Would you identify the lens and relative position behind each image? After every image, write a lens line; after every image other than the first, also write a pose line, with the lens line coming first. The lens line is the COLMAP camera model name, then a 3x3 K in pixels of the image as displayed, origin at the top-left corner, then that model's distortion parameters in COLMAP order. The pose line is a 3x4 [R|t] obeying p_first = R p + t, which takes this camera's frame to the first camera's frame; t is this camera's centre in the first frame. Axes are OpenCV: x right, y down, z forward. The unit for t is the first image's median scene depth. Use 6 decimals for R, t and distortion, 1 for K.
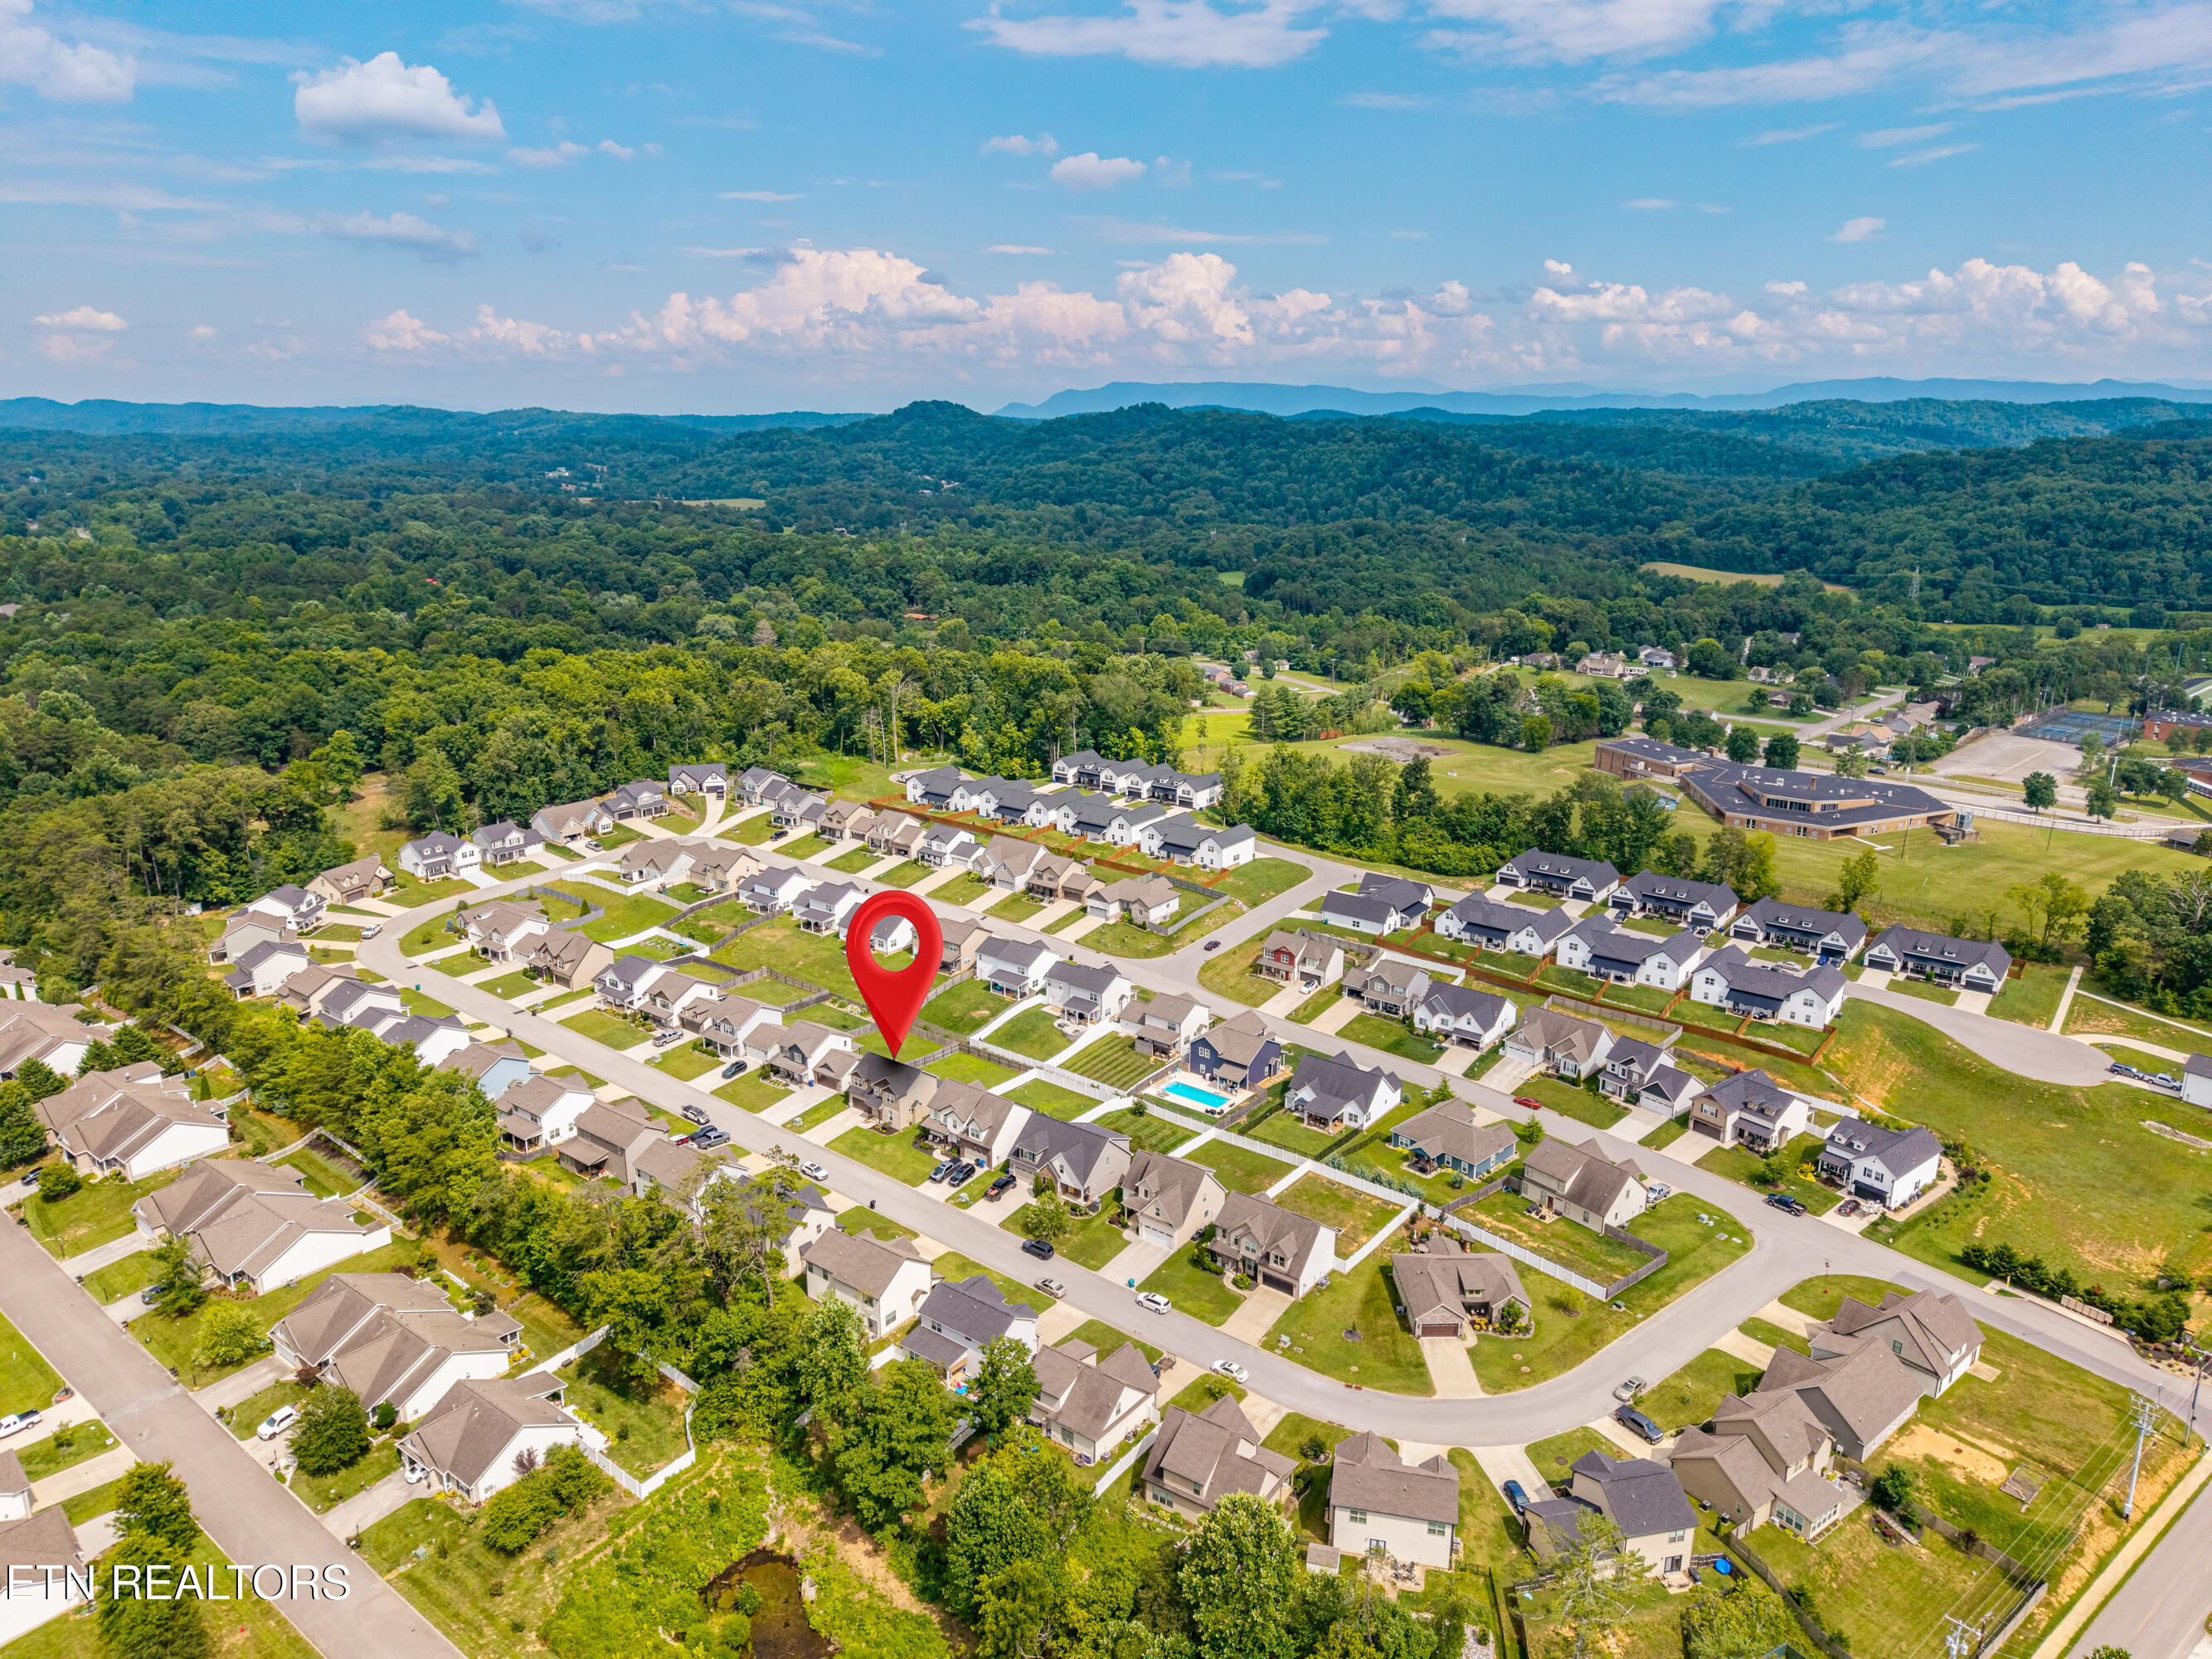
lens RADIAL K [[1469.7, 0, 1111.2], [0, 1469.7, 842.5], [0, 0, 1]] dist [0.053566, -0.053173]
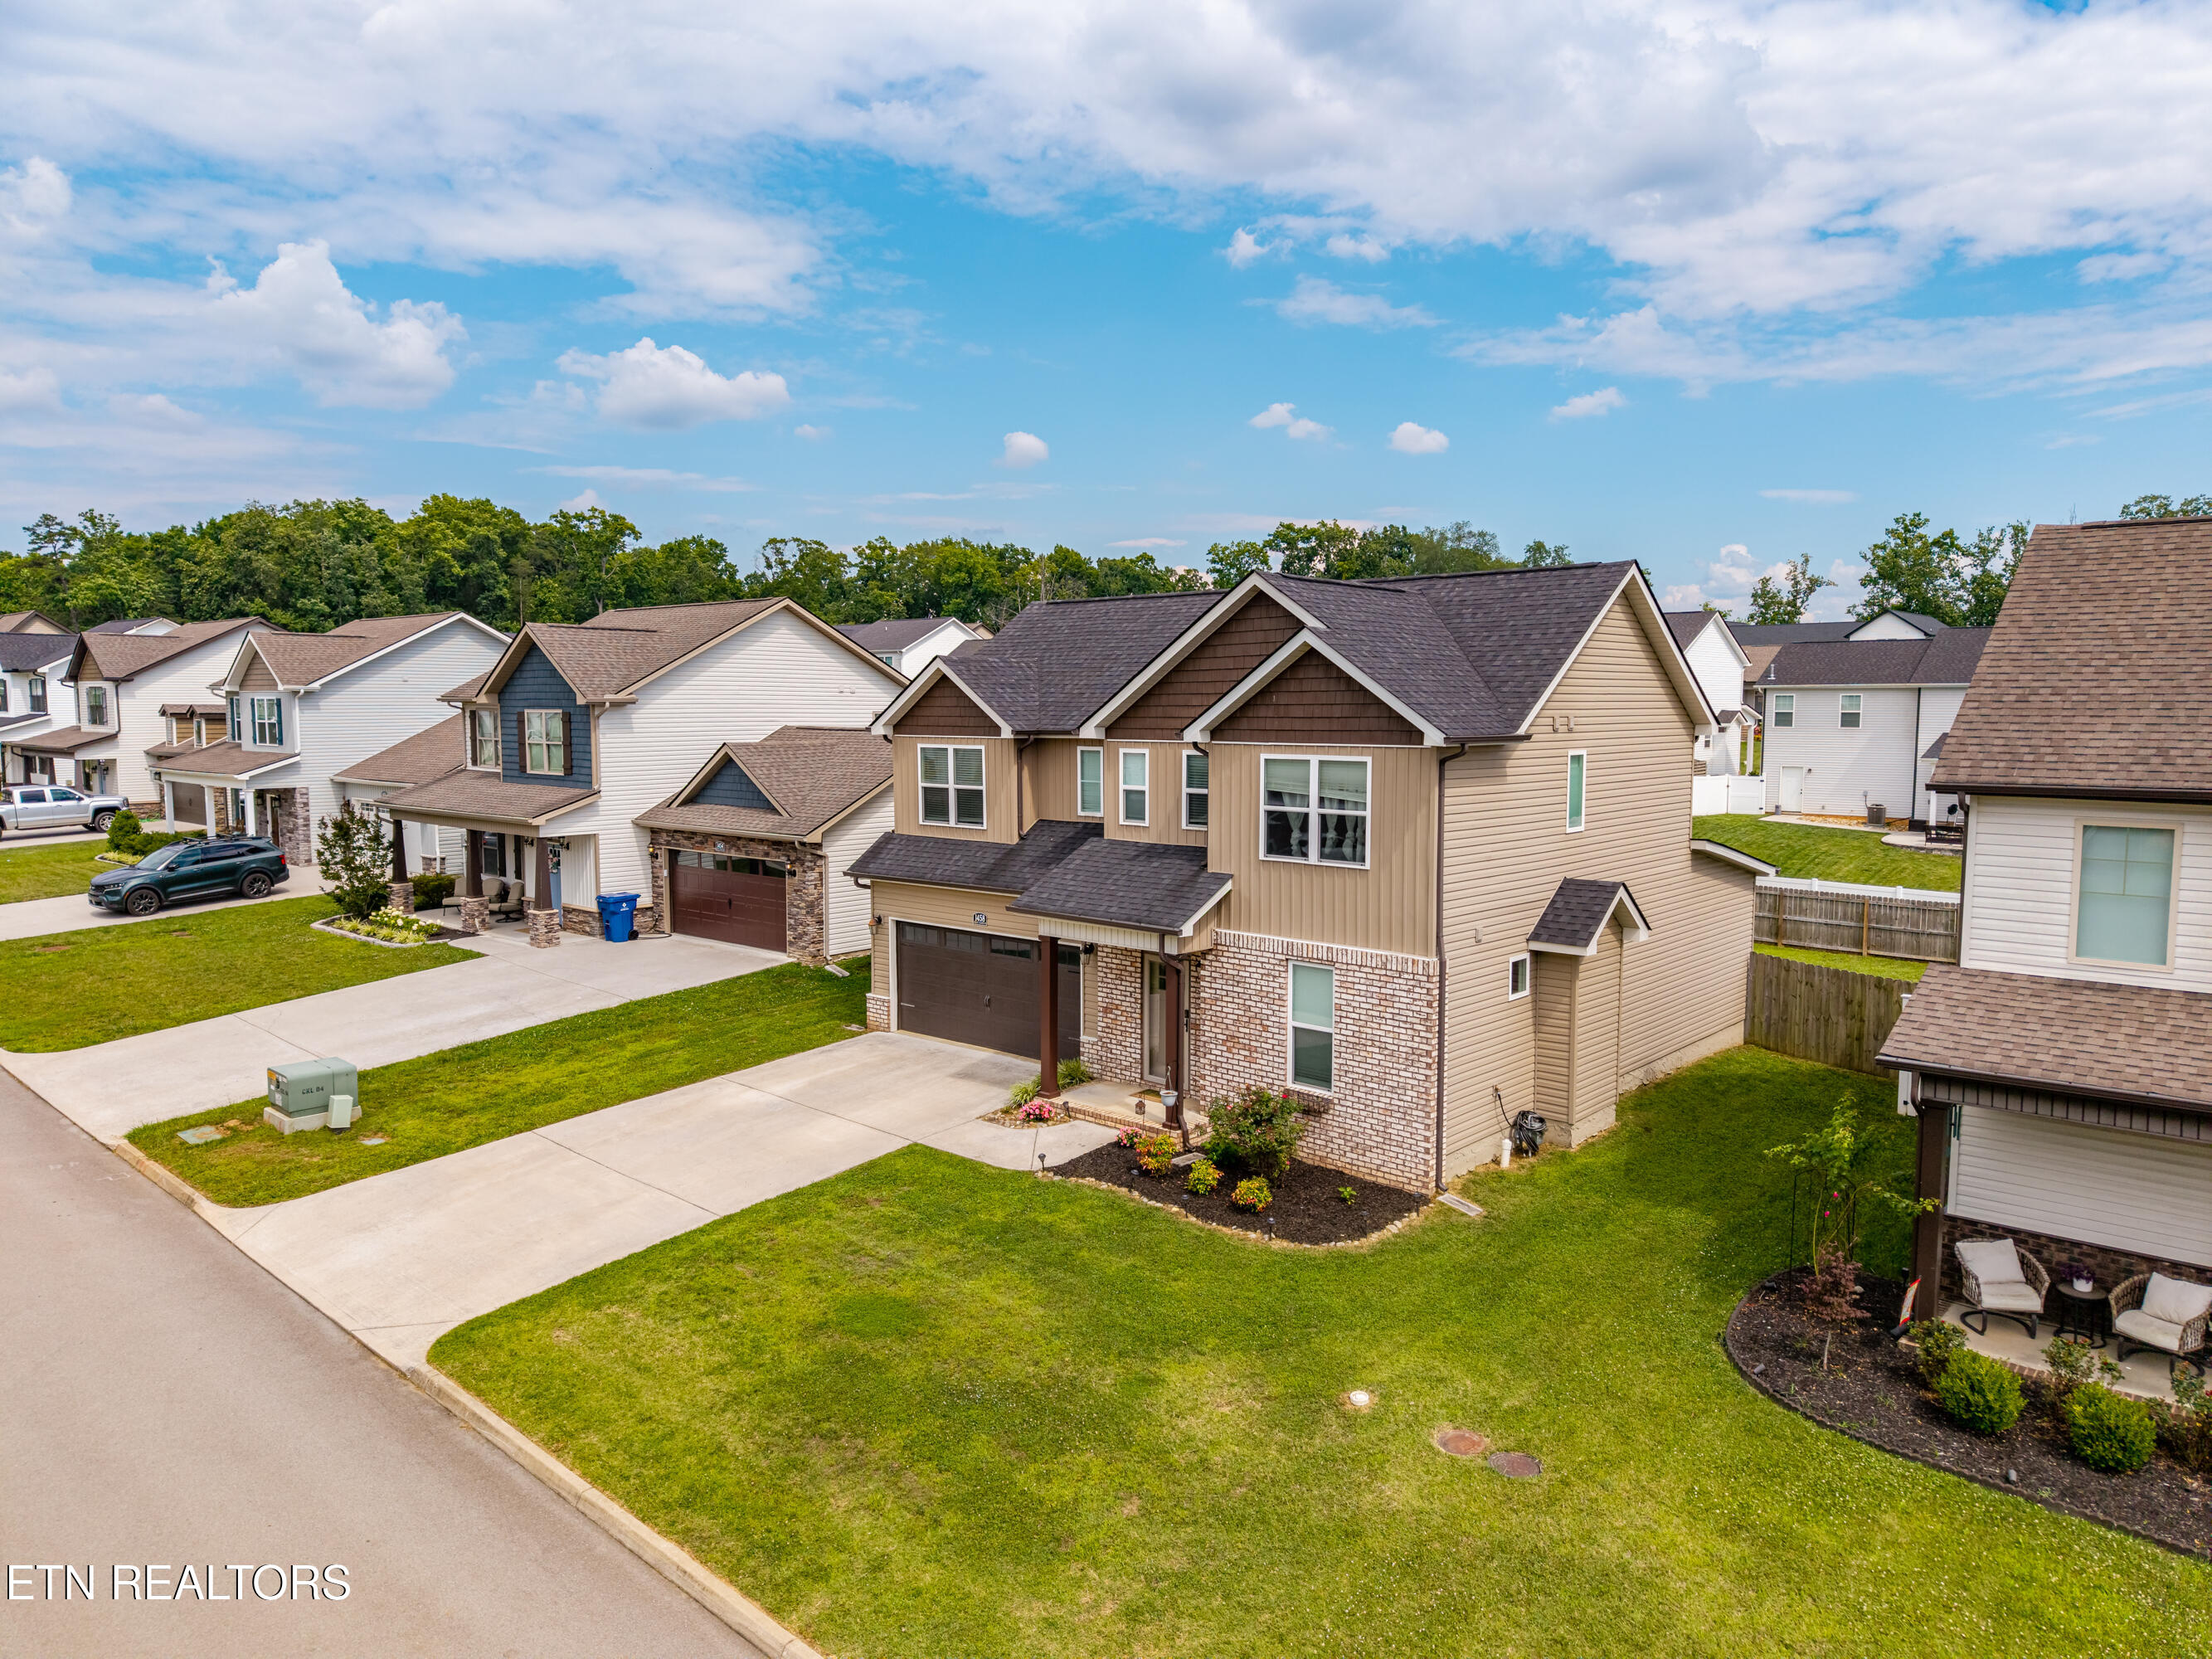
lens RADIAL K [[1469.7, 0, 1111.2], [0, 1469.7, 842.5], [0, 0, 1]] dist [0.053566, -0.053173]
pose [[0.996090, -0.009245, -0.087863, -0.114446], [-0.006161, 0.984820, -0.173468, 0.141857], [0.088132, 0.173331, 0.980912, 0.681522]]
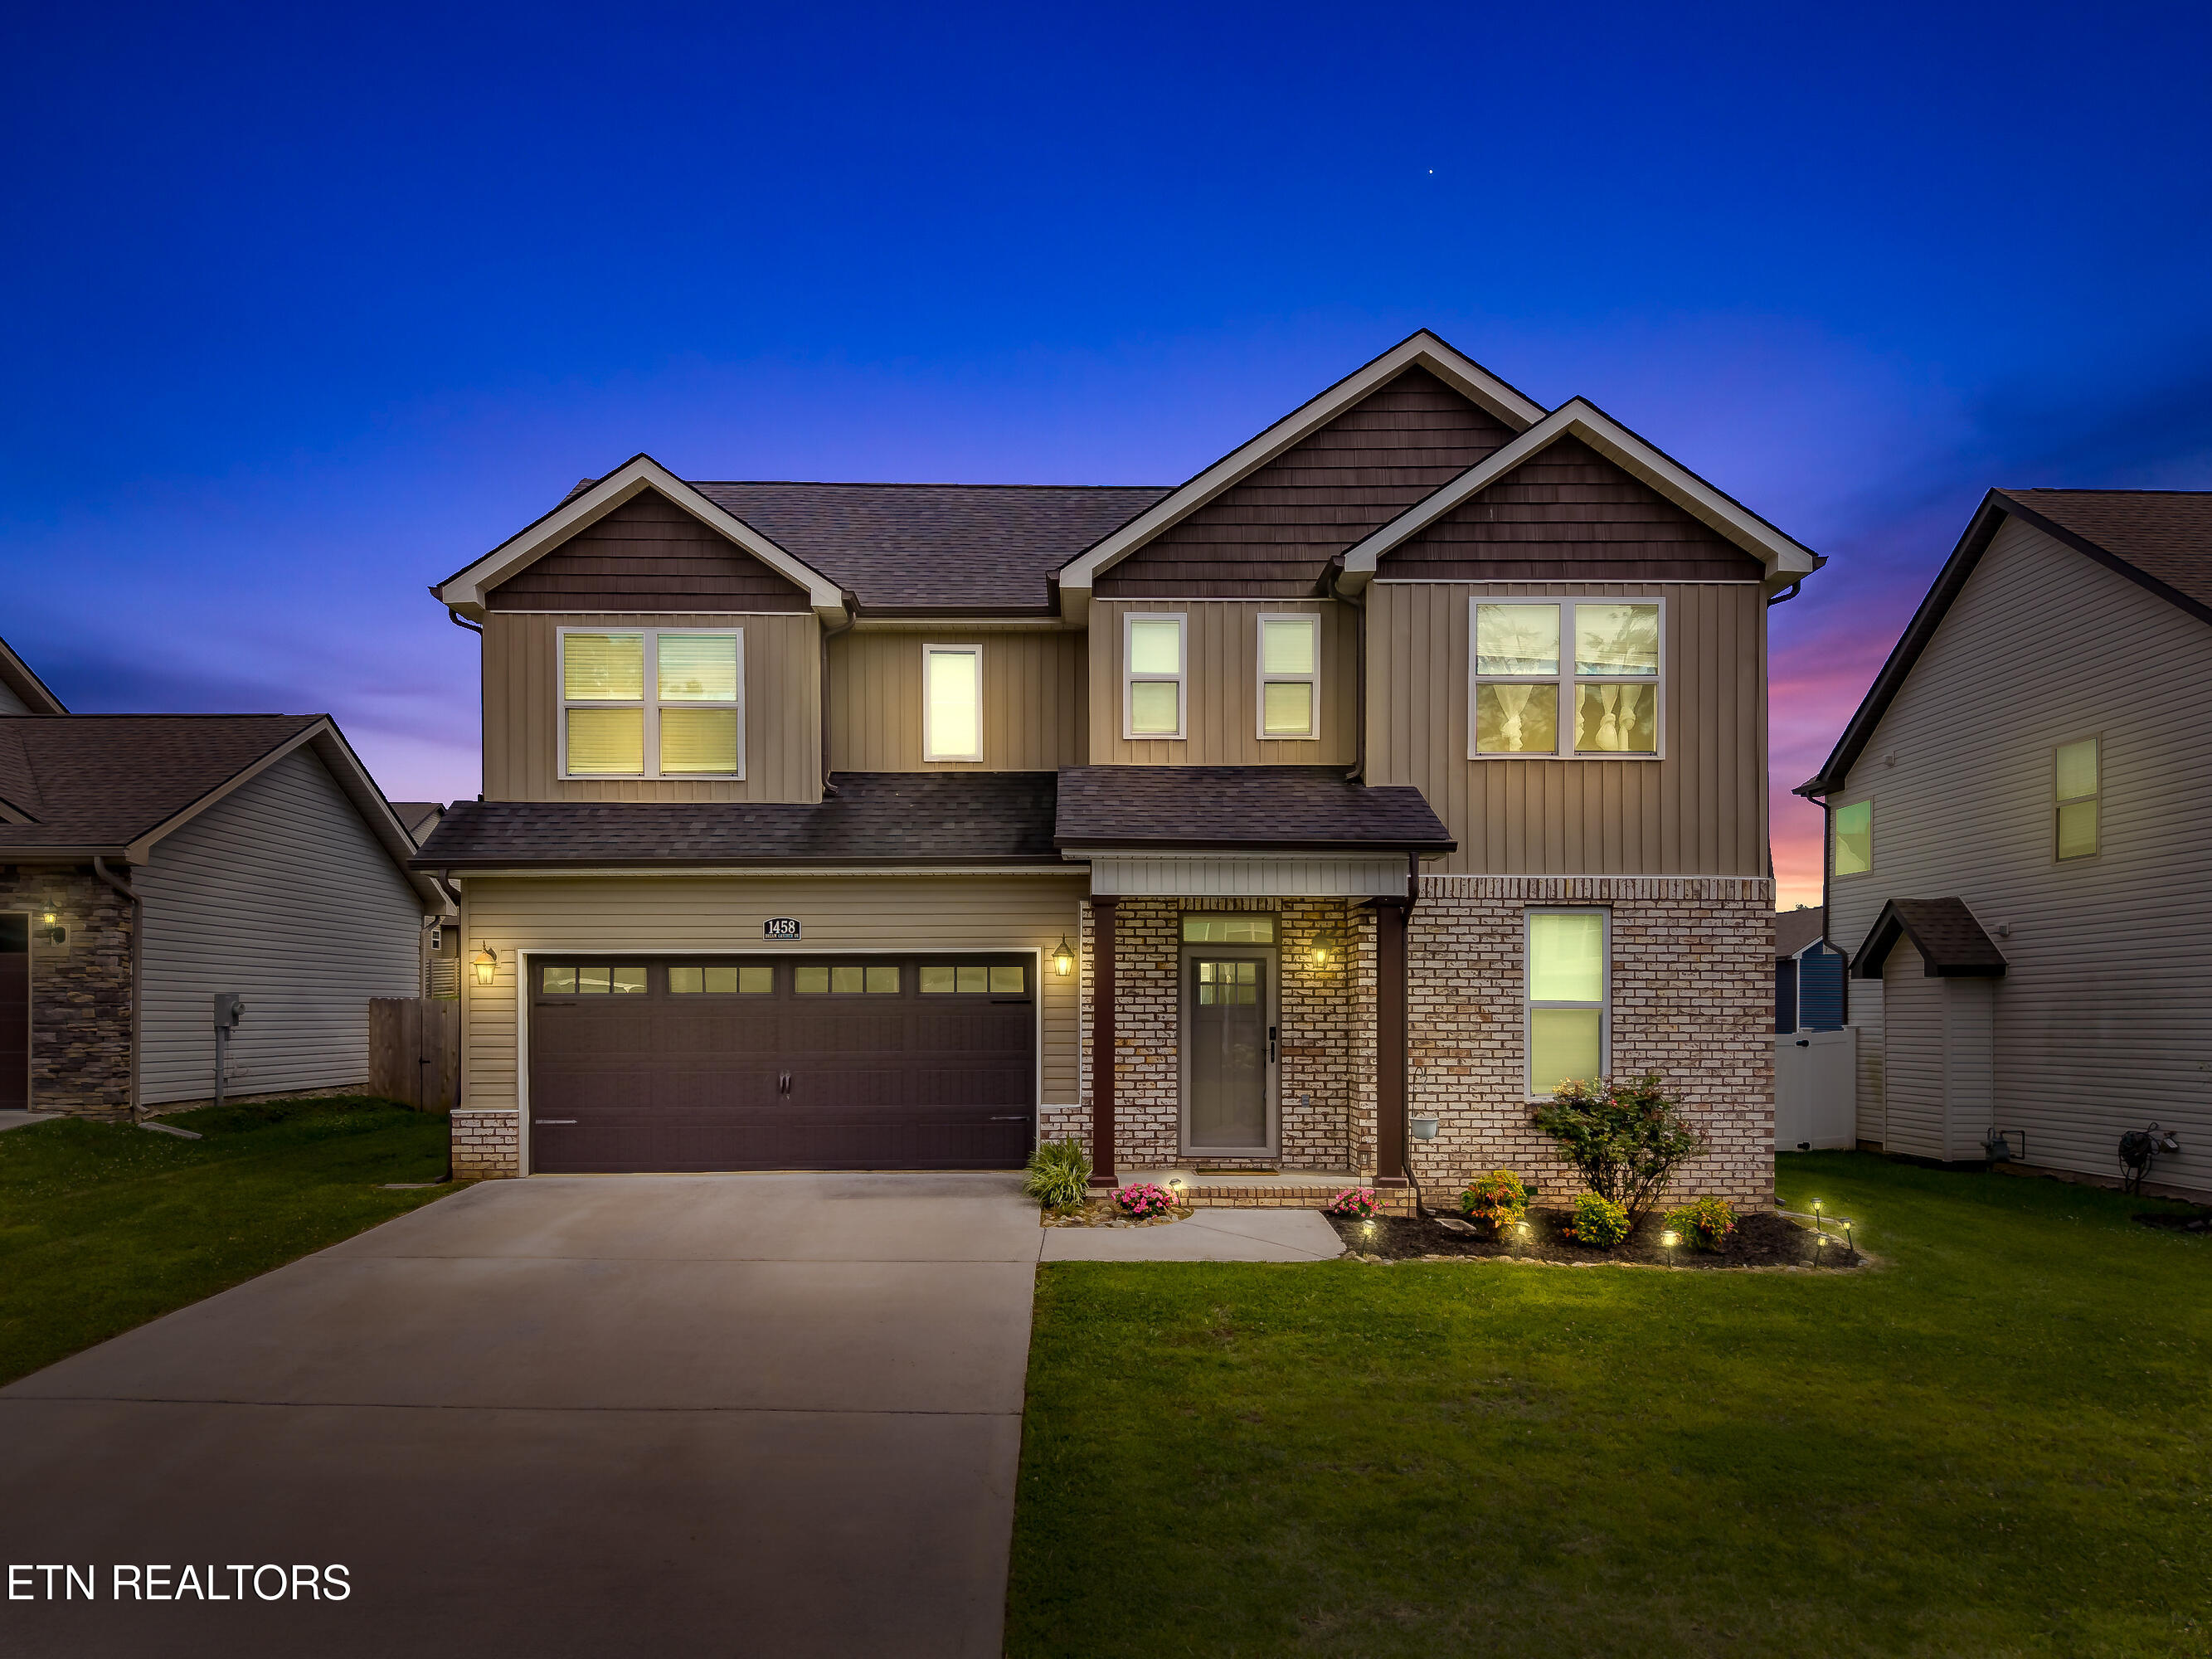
lens RADIAL K [[1499.8, 0, 1104.0], [0, 1499.8, 1042.7], [0, 0, 1]] dist [0.044893, -0.061469]
pose [[0.782732, -0.017734, 0.622106, -0.149170], [0.176006, 0.965096, -0.193938, 0.145809], [-0.596953, 0.261295, 0.758533, 0.721492]]
